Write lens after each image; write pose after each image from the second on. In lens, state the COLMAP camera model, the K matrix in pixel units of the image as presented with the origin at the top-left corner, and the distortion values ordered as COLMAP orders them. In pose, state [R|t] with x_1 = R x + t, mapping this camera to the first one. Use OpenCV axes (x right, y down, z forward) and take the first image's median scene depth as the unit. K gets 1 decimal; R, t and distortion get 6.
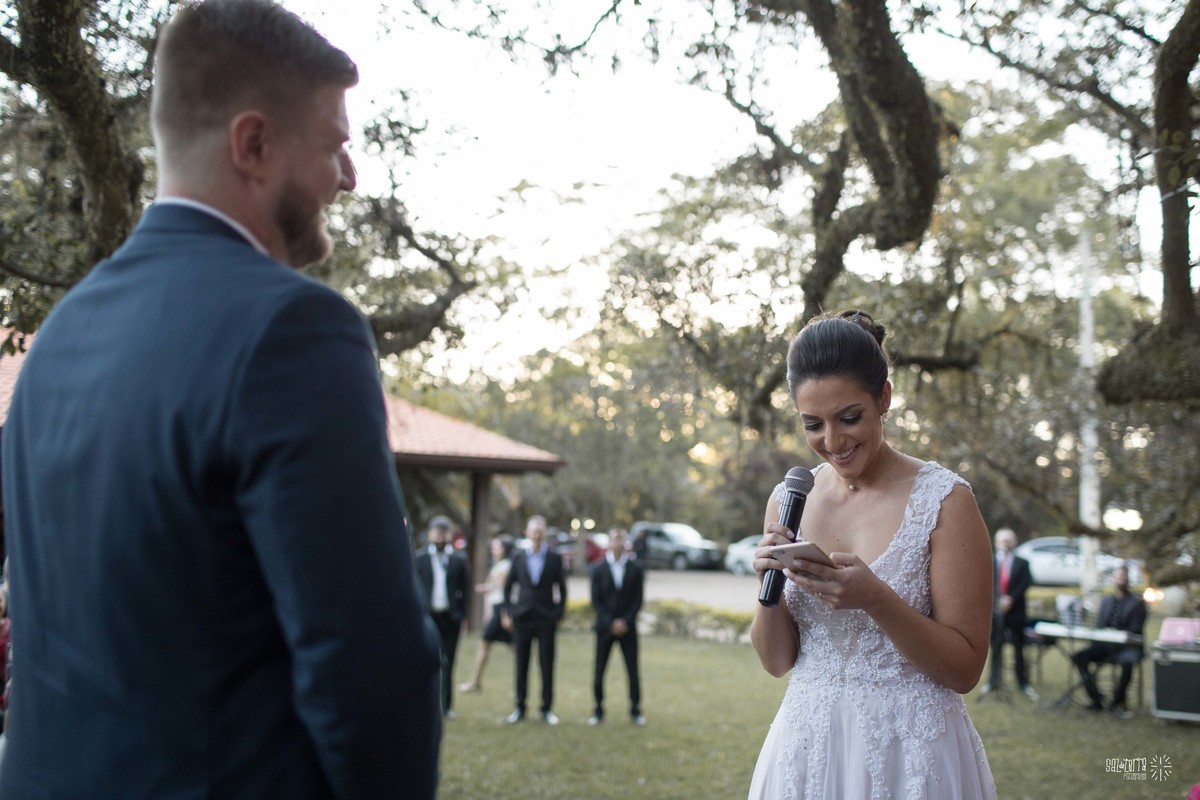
lens RADIAL K [[1478.8, 0, 600.0], [0, 1478.8, 400.0], [0, 0, 1]] dist [-0.004302, 0.005302]
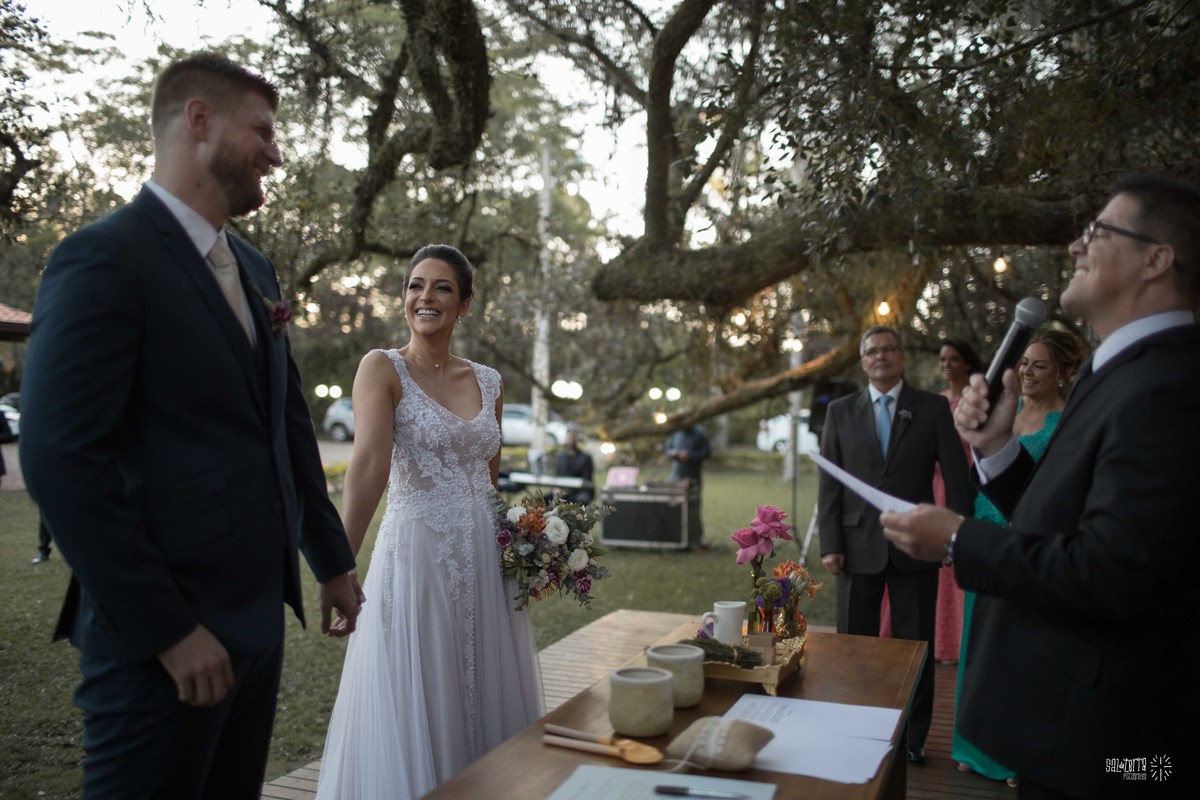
lens RADIAL K [[1478.8, 0, 600.0], [0, 1478.8, 400.0], [0, 0, 1]] dist [-0.004302, 0.005302]
pose [[0.920333, 0.009221, 0.391027, -0.125447], [-0.044242, 0.995760, 0.080647, -0.011507], [-0.388625, -0.091522, 0.916839, -0.154168]]
